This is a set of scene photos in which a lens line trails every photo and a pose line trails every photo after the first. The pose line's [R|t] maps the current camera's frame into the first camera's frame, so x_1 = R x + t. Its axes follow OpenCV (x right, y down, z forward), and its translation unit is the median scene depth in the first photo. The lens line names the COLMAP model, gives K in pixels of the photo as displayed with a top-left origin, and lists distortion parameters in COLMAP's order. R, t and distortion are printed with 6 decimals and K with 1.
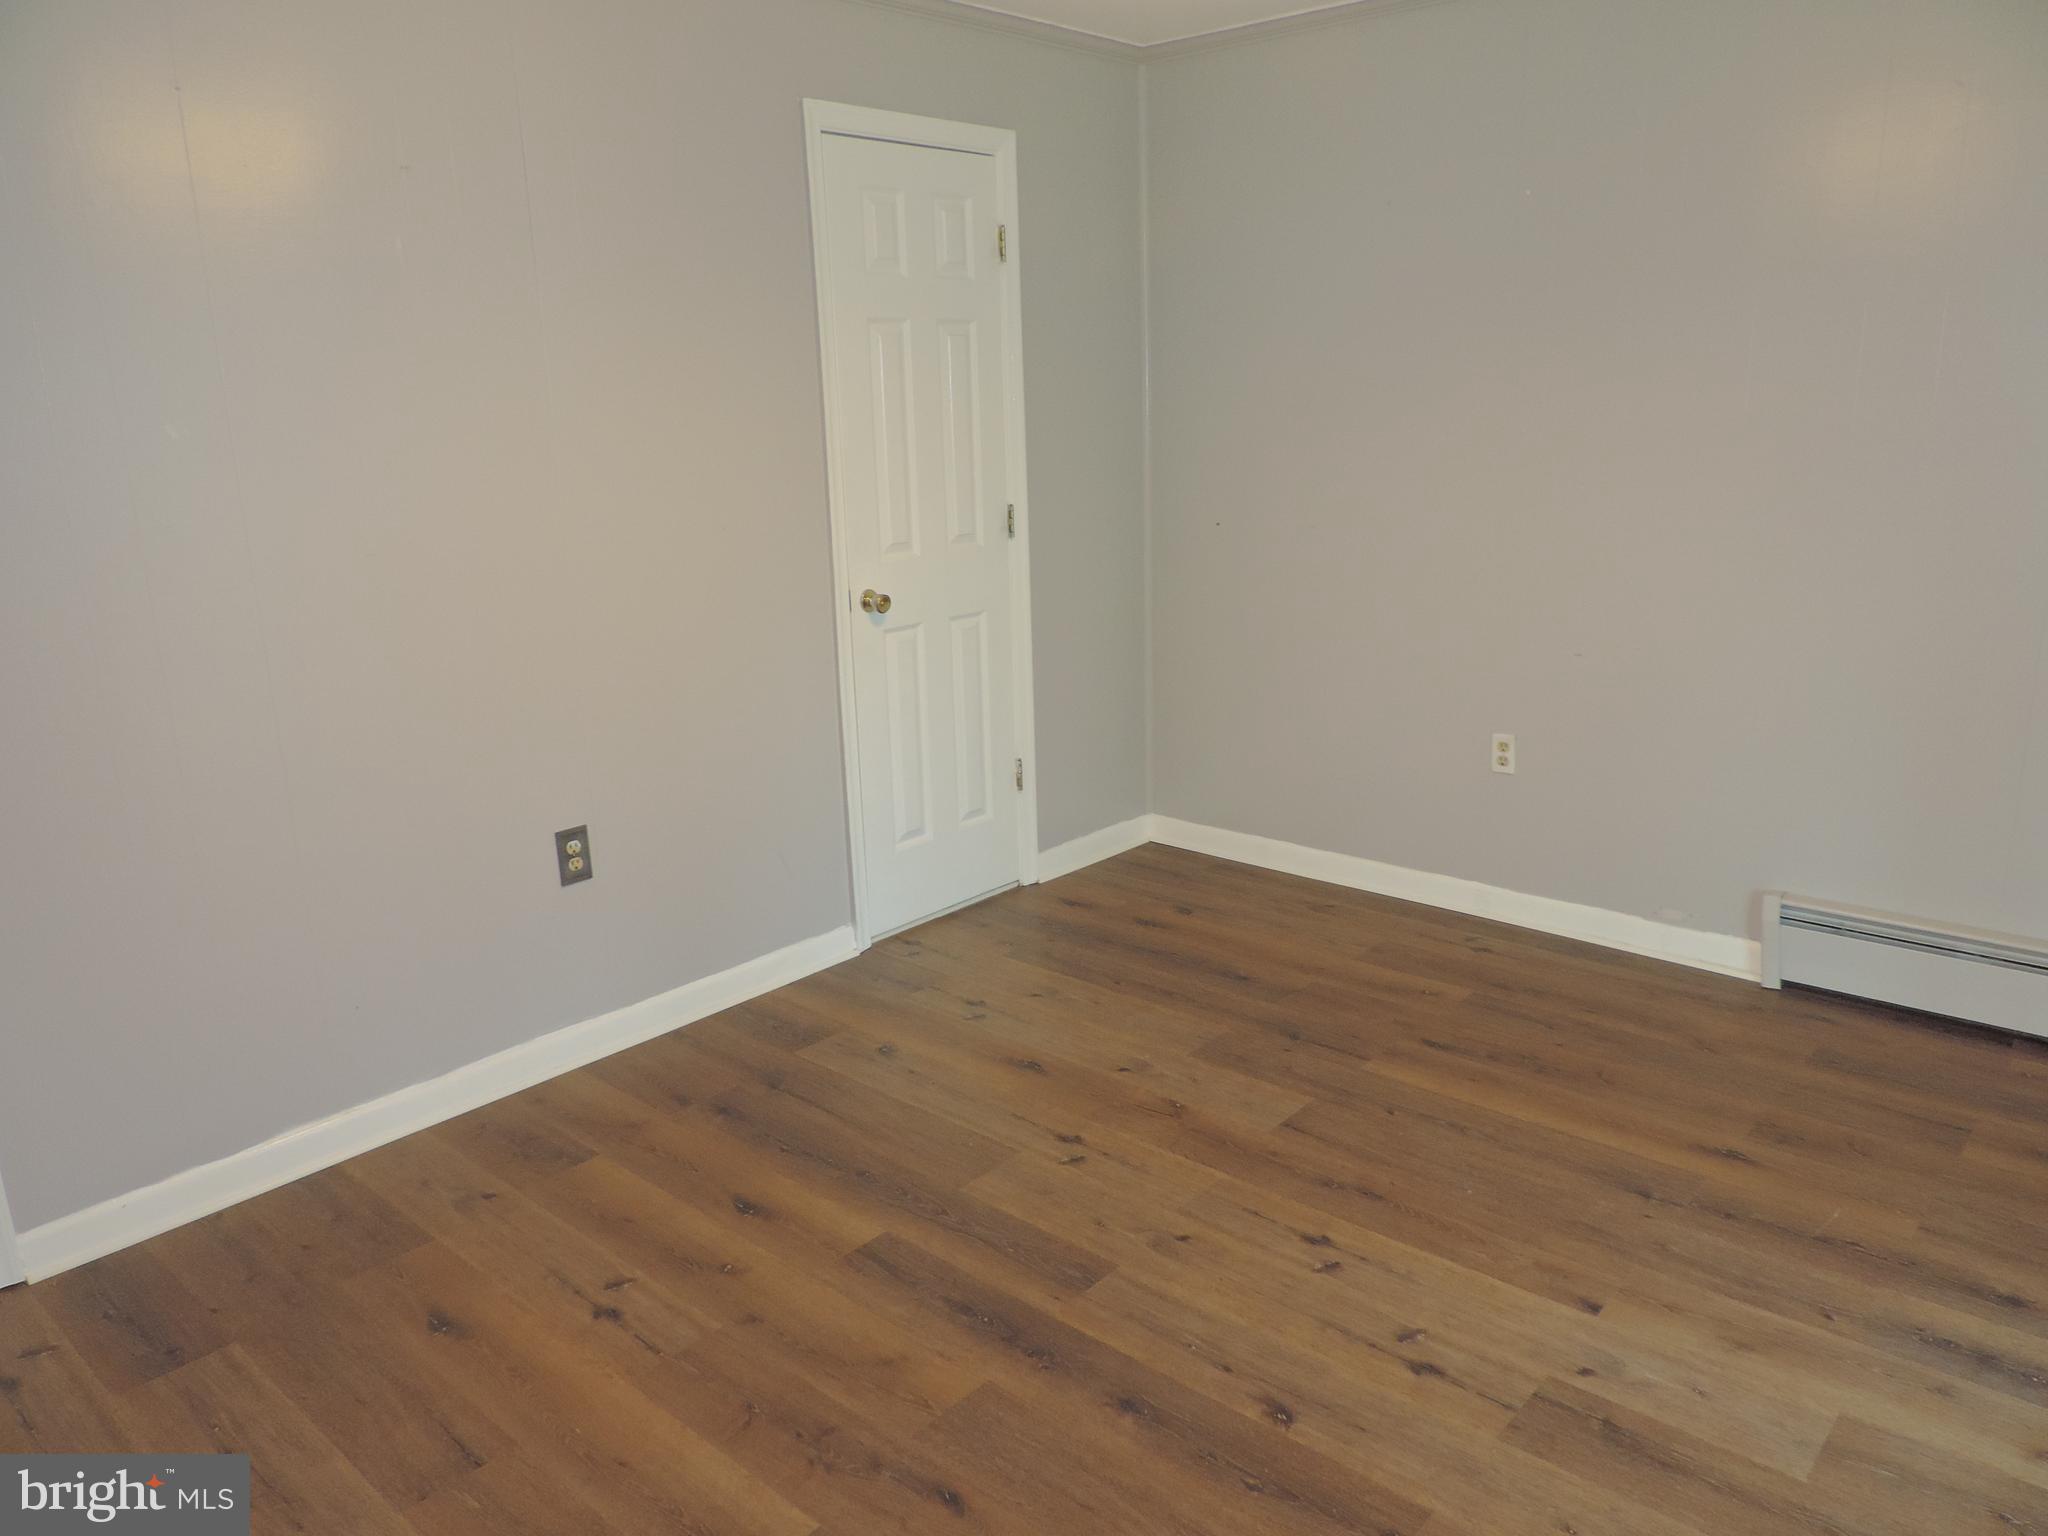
lens RADIAL K [[1462.7, 0, 1029.2], [0, 1462.7, 763.3], [0, 0, 1]] dist [-0.016287, -0.004425]
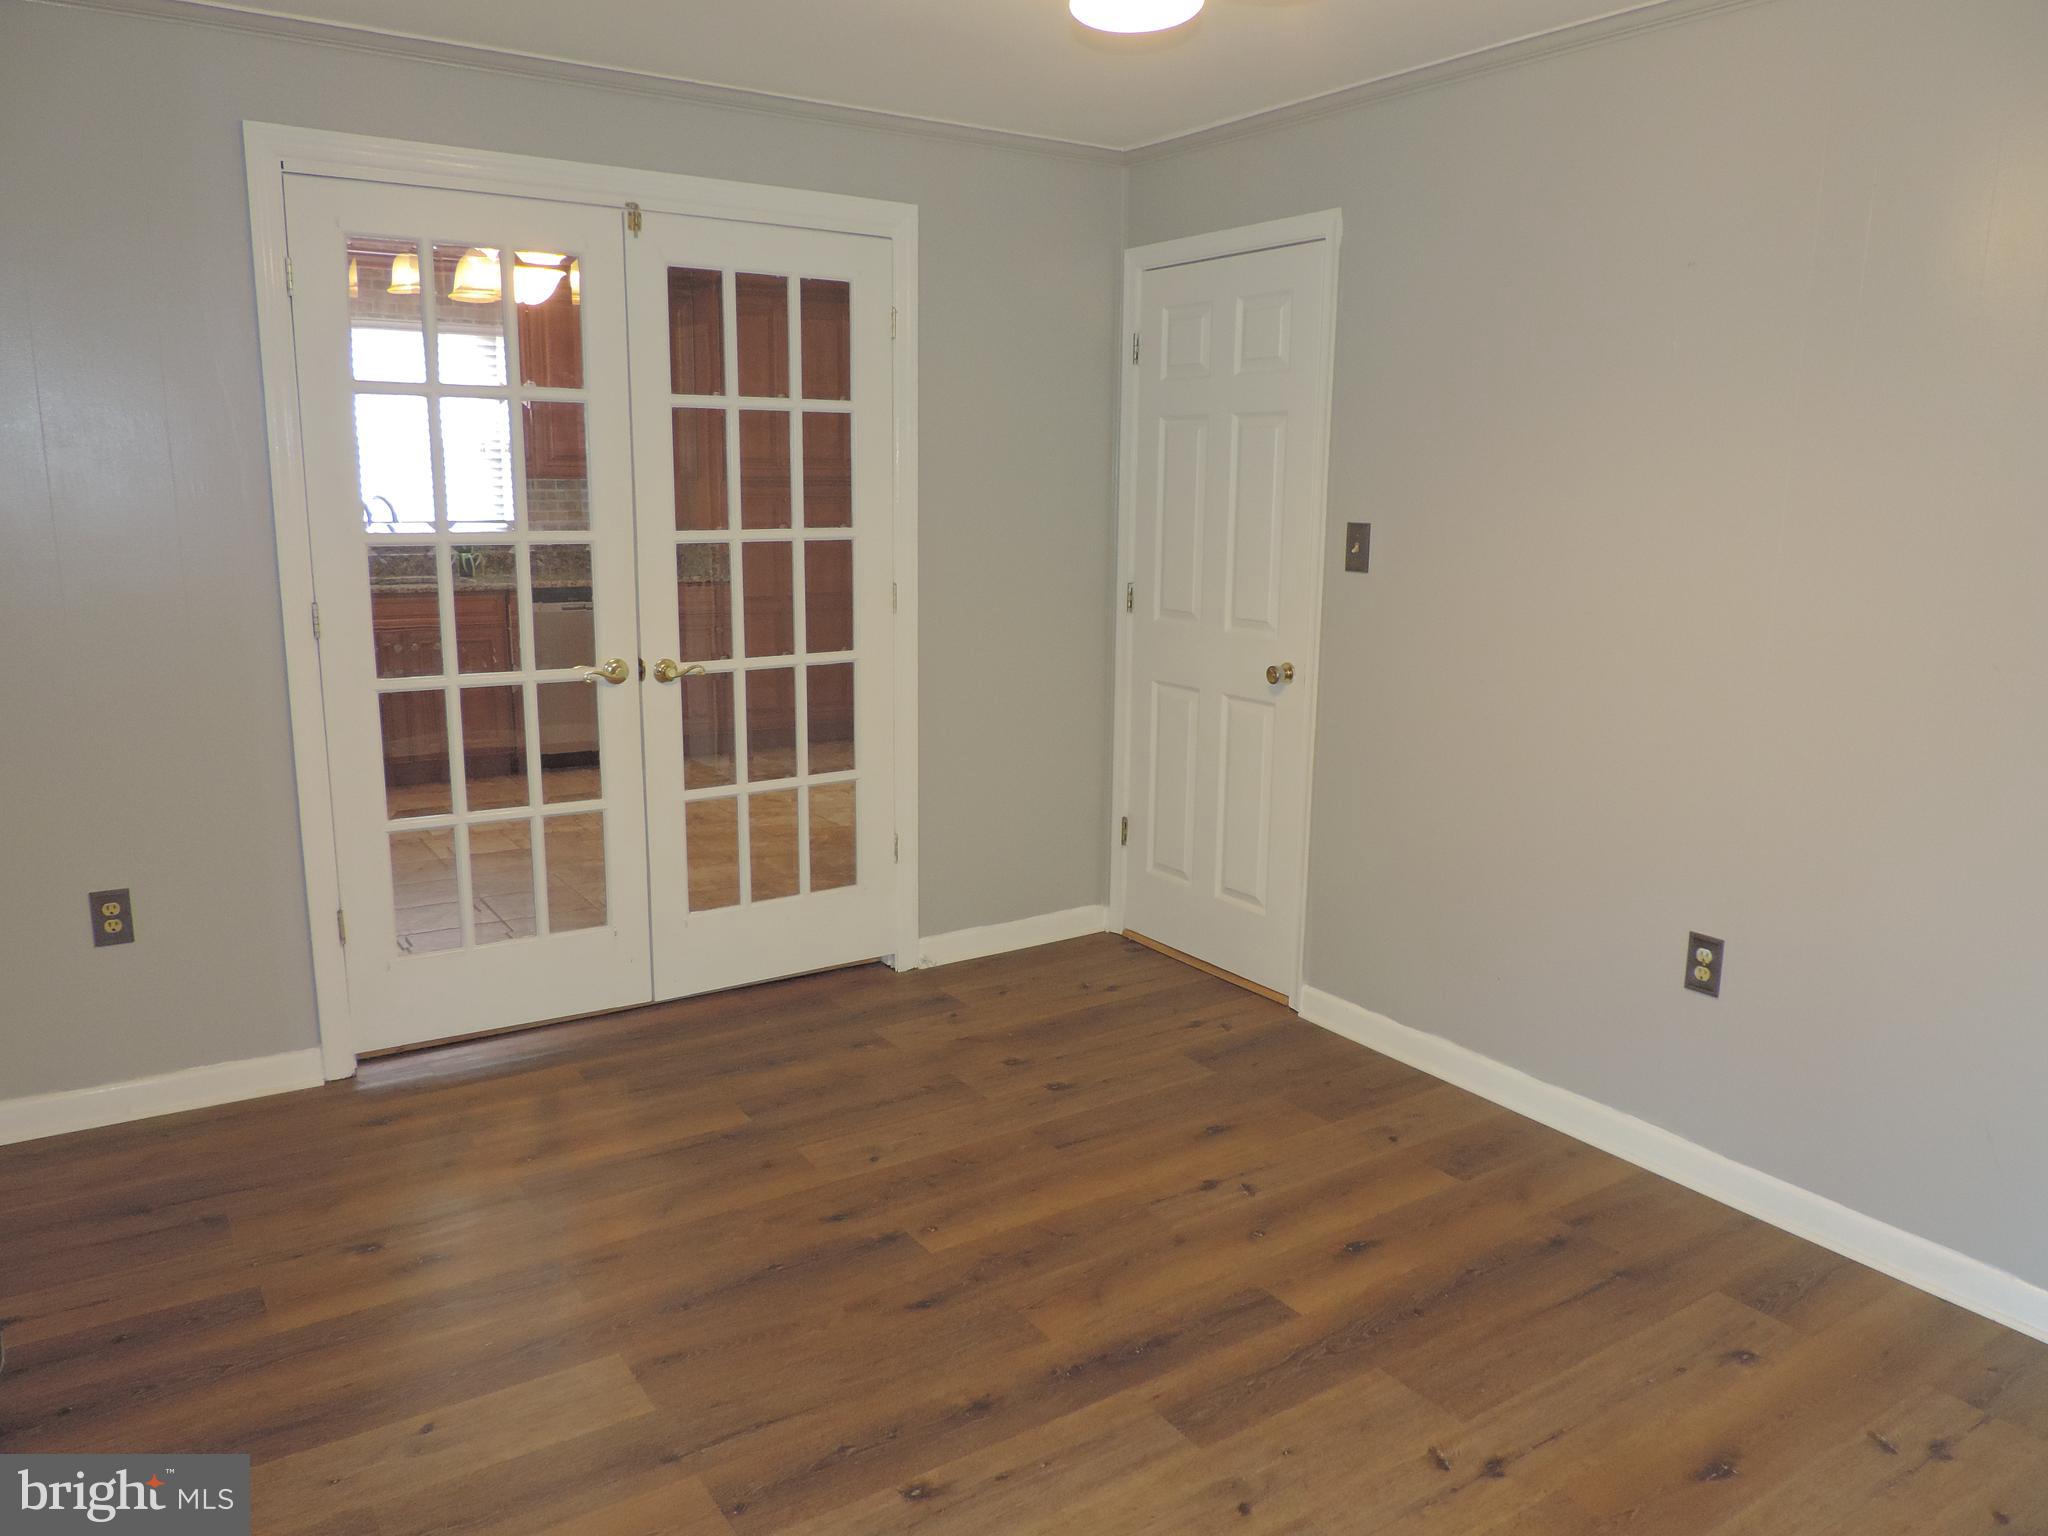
lens RADIAL K [[1462.7, 0, 1028.1], [0, 1462.7, 769.7], [0, 0, 1]] dist [-0.016287, -0.004425]
pose [[-0.254771, 0.217774, -0.942160, 0.832157], [-0.245385, 0.927860, 0.280824, -0.266319], [0.935349, 0.302738, -0.182954, 0.924657]]
